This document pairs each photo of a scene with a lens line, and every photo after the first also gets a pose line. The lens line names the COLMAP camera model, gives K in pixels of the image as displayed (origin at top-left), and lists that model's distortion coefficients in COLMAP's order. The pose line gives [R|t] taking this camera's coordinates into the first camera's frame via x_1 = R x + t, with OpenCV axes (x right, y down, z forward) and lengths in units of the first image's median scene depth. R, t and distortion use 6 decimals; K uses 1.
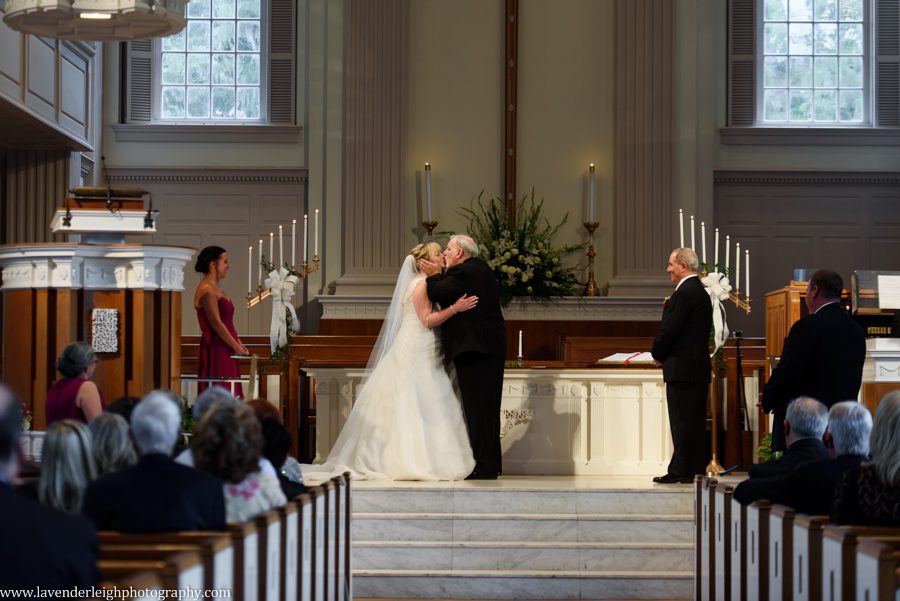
lens RADIAL K [[3474.7, 0, 452.8], [0, 3474.7, 300.3], [0, 0, 1]] dist [0.489623, 0.000000]
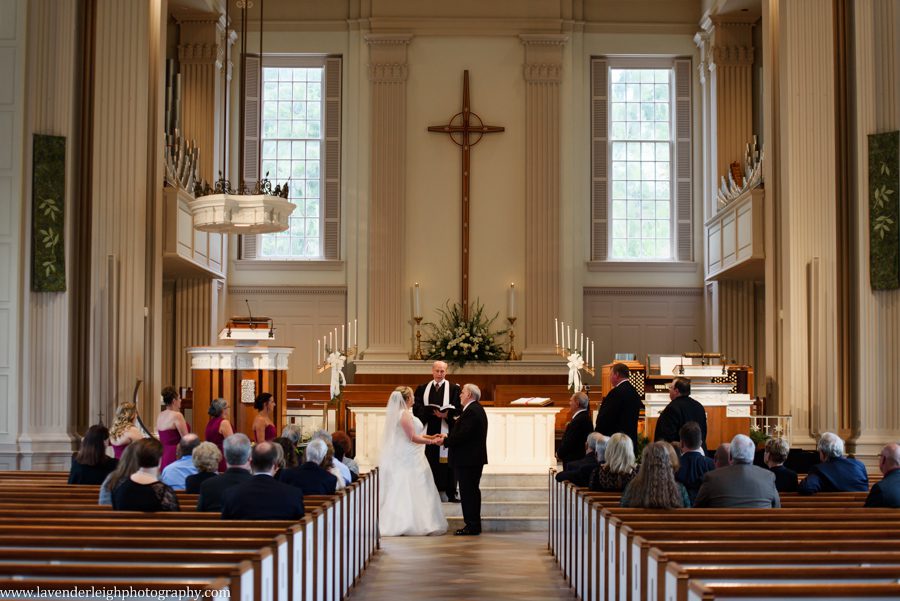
lens RADIAL K [[3474.7, 0, 448.5], [0, 3474.7, 300.6], [0, 0, 1]] dist [0.489623, 0.000000]
pose [[0.999997, -0.002071, 0.001150, 0.007025], [0.002061, 0.999965, 0.008123, -0.049065], [-0.001167, -0.008121, 0.999966, -0.790393]]
